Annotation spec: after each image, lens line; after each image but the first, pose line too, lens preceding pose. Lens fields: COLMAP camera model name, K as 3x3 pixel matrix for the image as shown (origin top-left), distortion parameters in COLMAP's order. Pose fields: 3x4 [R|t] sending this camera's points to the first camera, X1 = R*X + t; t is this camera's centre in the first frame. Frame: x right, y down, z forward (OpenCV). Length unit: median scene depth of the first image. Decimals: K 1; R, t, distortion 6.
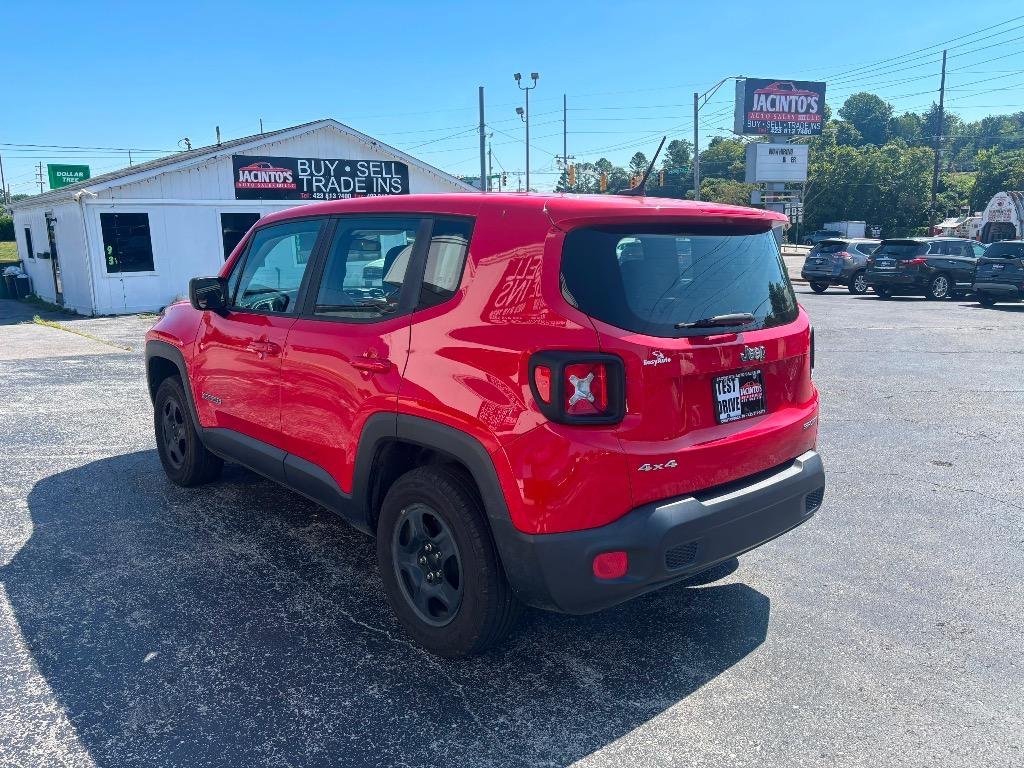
lens RADIAL K [[776.0, 0, 495.3], [0, 776.0, 394.1], [0, 0, 1]] dist [0.040595, -0.048060]
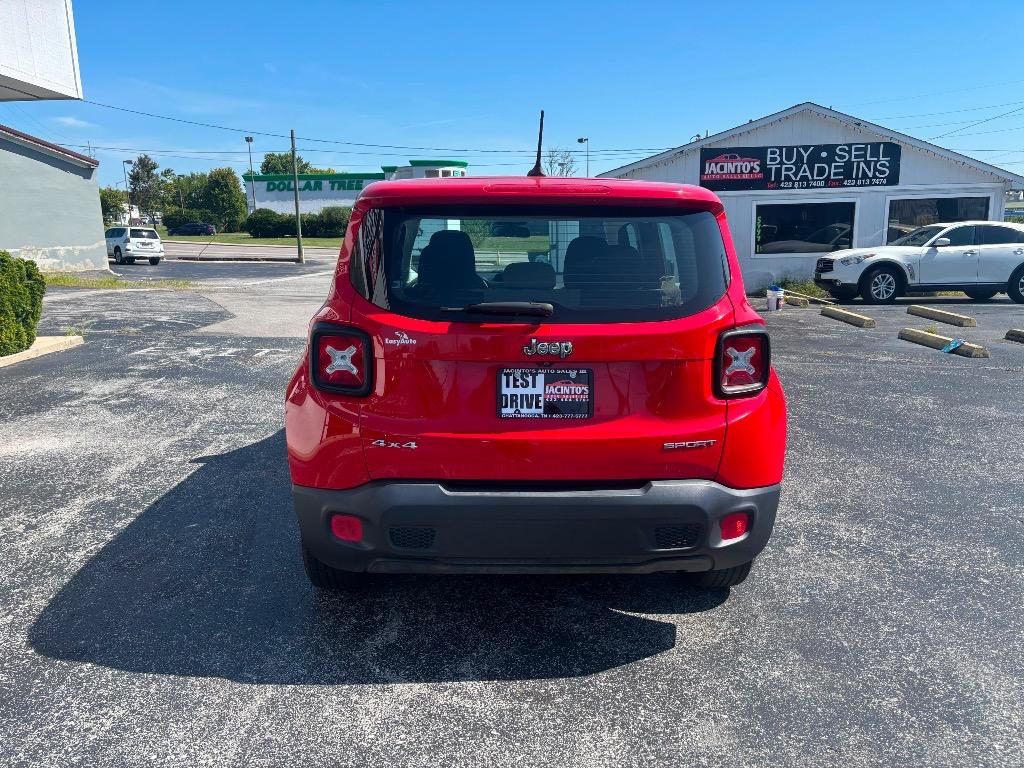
lens RADIAL K [[776.0, 0, 524.9], [0, 776.0, 401.0], [0, 0, 1]] dist [0.040595, -0.048060]
pose [[0.778060, 0.133629, -0.613813, 0.153257], [-0.123028, 0.990605, 0.059710, -0.007255], [0.616025, 0.029059, 0.787190, 0.048565]]
